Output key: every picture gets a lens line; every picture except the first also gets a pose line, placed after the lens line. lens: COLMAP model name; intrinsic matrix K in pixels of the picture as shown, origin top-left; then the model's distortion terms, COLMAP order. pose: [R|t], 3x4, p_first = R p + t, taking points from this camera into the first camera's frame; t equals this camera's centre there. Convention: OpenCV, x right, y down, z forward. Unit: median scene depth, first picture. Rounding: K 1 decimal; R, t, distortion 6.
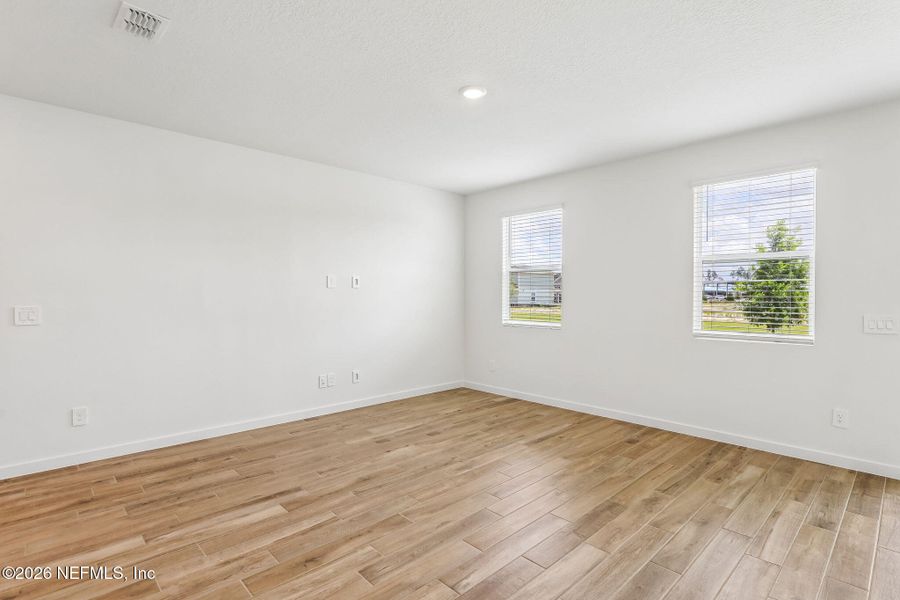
lens RADIAL K [[432.9, 0, 446.4], [0, 432.9, 299.9], [0, 0, 1]] dist [-0.004273, -0.001315]
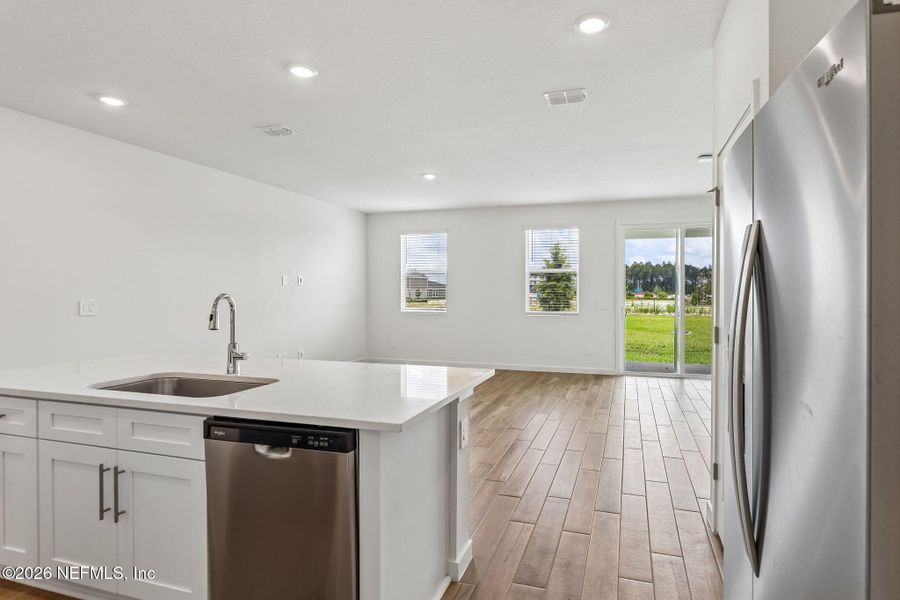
lens RADIAL K [[453.1, 0, 490.4], [0, 453.1, 291.8], [0, 0, 1]] dist [0.012916, 0.001191]
pose [[0.862402, -0.001384, 0.506222, -0.637782], [0.005582, 0.999961, -0.006777, 0.004521], [-0.506193, 0.008671, 0.862377, -0.686870]]
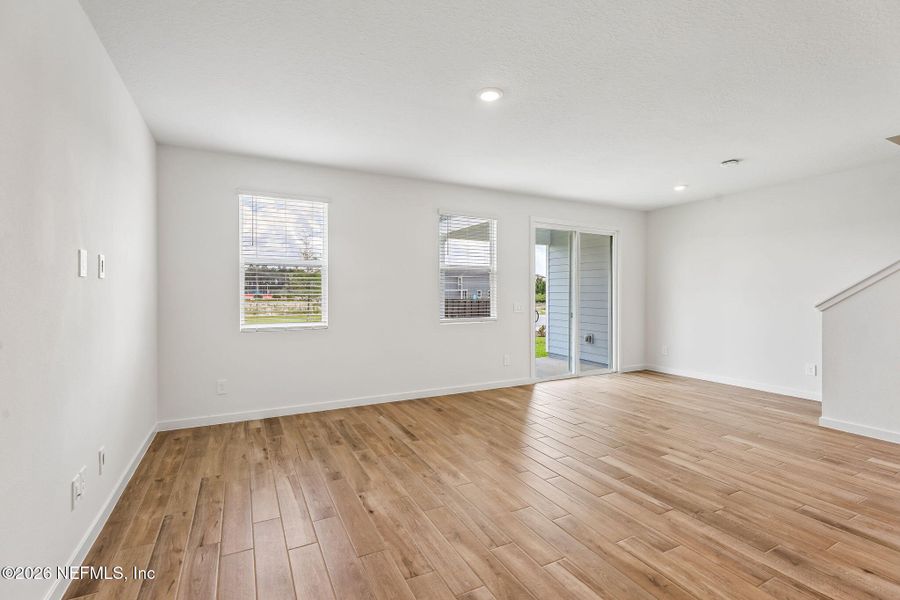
lens RADIAL K [[406.5, 0, 442.0], [0, 406.5, 302.2], [0, 0, 1]] dist [-0.001917, 0.001403]
pose [[0.289340, -0.022946, 0.956951, -0.866108], [0.010705, 0.999728, 0.020735, -0.012142], [-0.957167, 0.004245, 0.289507, 0.810840]]
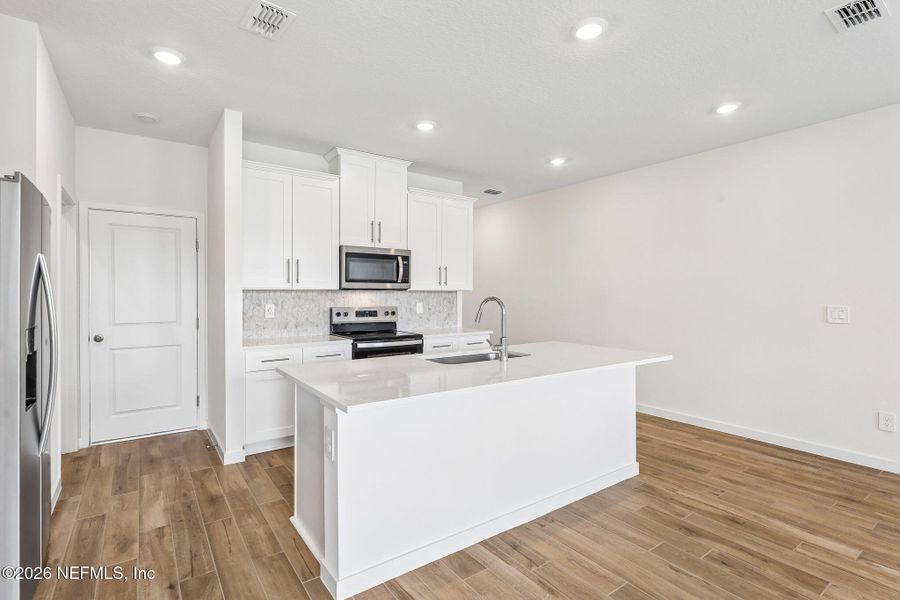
lens RADIAL K [[432.9, 0, 451.9], [0, 432.9, 301.5], [0, 0, 1]] dist [-0.004273, -0.001315]
pose [[-0.140385, 0.015737, -0.989972, 0.261846], [-0.013752, 0.999746, 0.017842, -0.005529], [0.990001, 0.016119, -0.140133, 0.174207]]
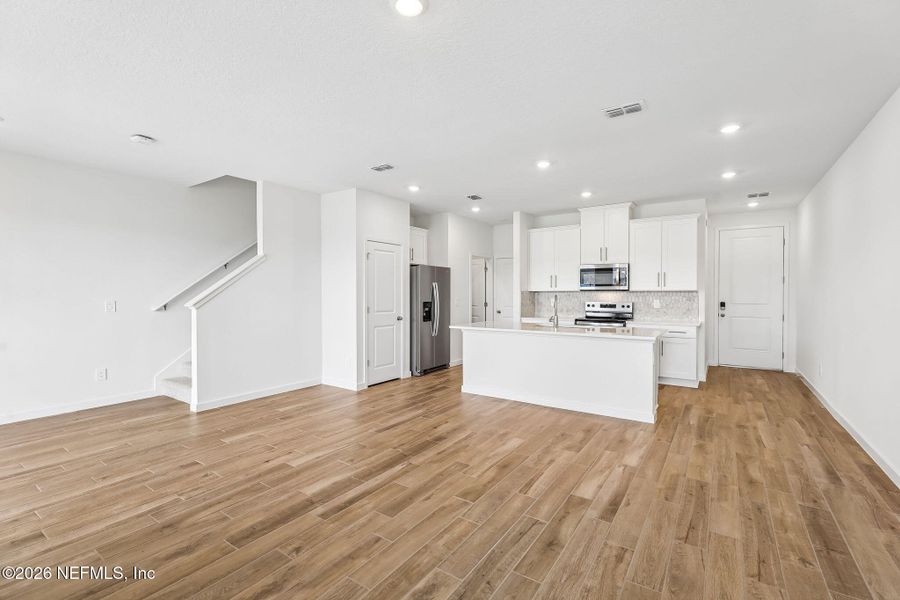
lens RADIAL K [[406.5, 0, 447.3], [0, 406.5, 295.6], [0, 0, 1]] dist [-0.001917, 0.001403]
pose [[-0.976452, -0.000661, -0.215732, 0.139174], [-0.004995, 0.999796, 0.019547, -0.026976], [0.215675, 0.020164, -0.976257, 1.627079]]
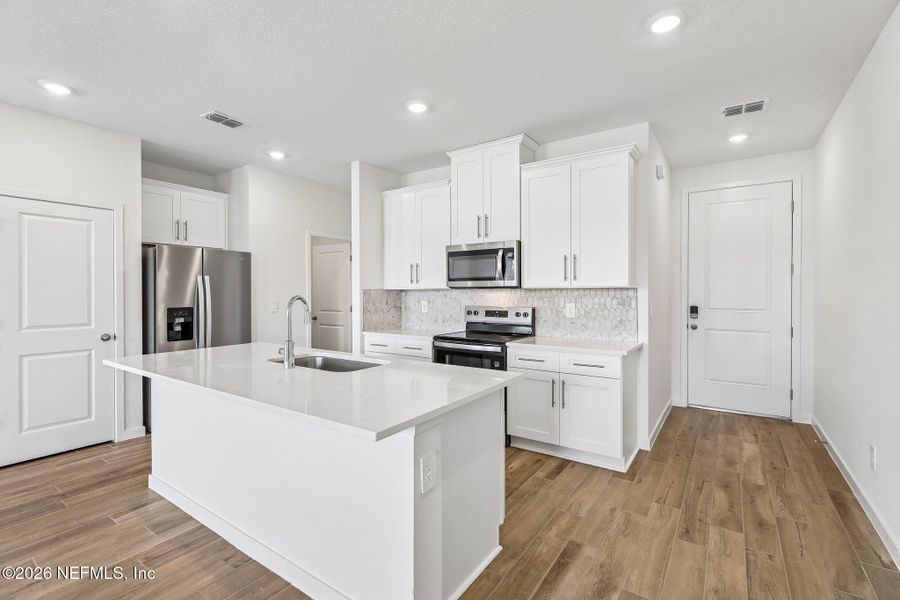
lens RADIAL K [[406.5, 0, 444.8], [0, 406.5, 297.0], [0, 0, 1]] dist [-0.001917, 0.001403]
pose [[-0.979629, 0.001338, -0.200811, -0.753721], [-0.002952, 0.999774, 0.021060, -0.013464], [0.200794, 0.021224, -0.979404, 0.930610]]
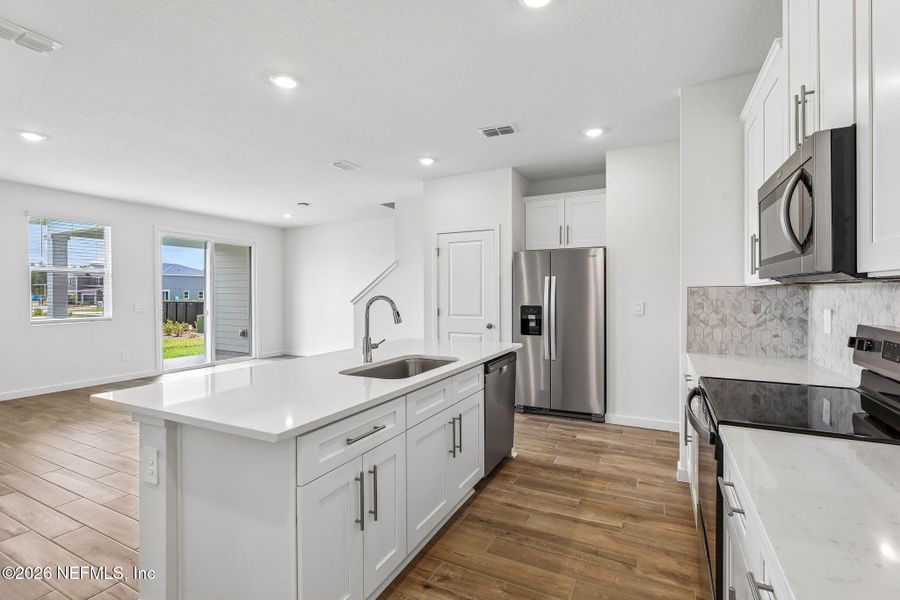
lens RADIAL K [[406.5, 0, 454.2], [0, 406.5, 299.5], [0, 0, 1]] dist [-0.001917, 0.001403]
pose [[-0.353648, -0.014403, 0.935268, -1.421253], [0.012778, 0.999714, 0.020227, -0.005947], [-0.935291, 0.019104, -0.353363, 0.295396]]
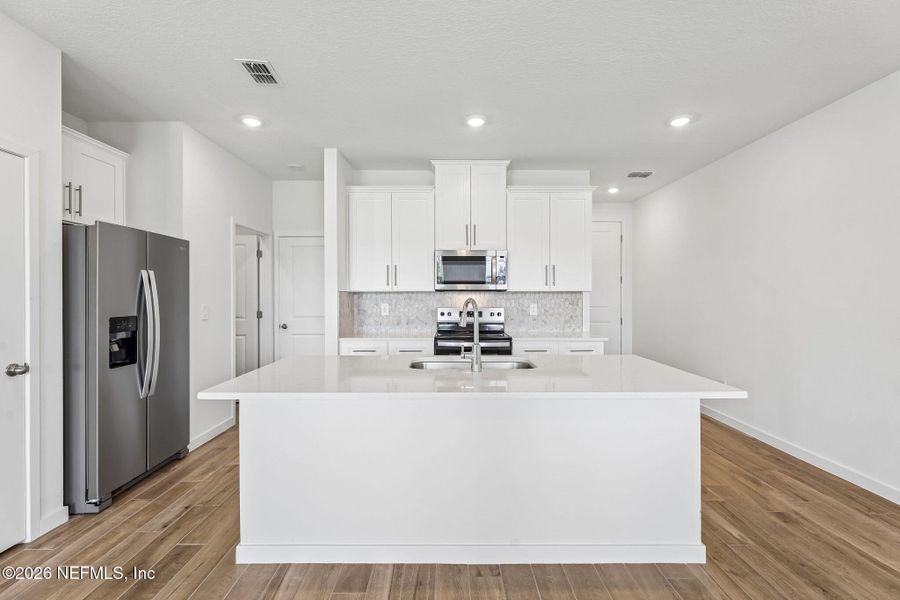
lens RADIAL K [[406.5, 0, 449.0], [0, 406.5, 298.1], [0, 0, 1]] dist [-0.001917, 0.001403]
pose [[-0.686842, 0.003769, -0.726797, -0.065159], [-0.009584, 0.999853, 0.014242, -0.009545], [0.726744, 0.016748, -0.686704, 0.618748]]
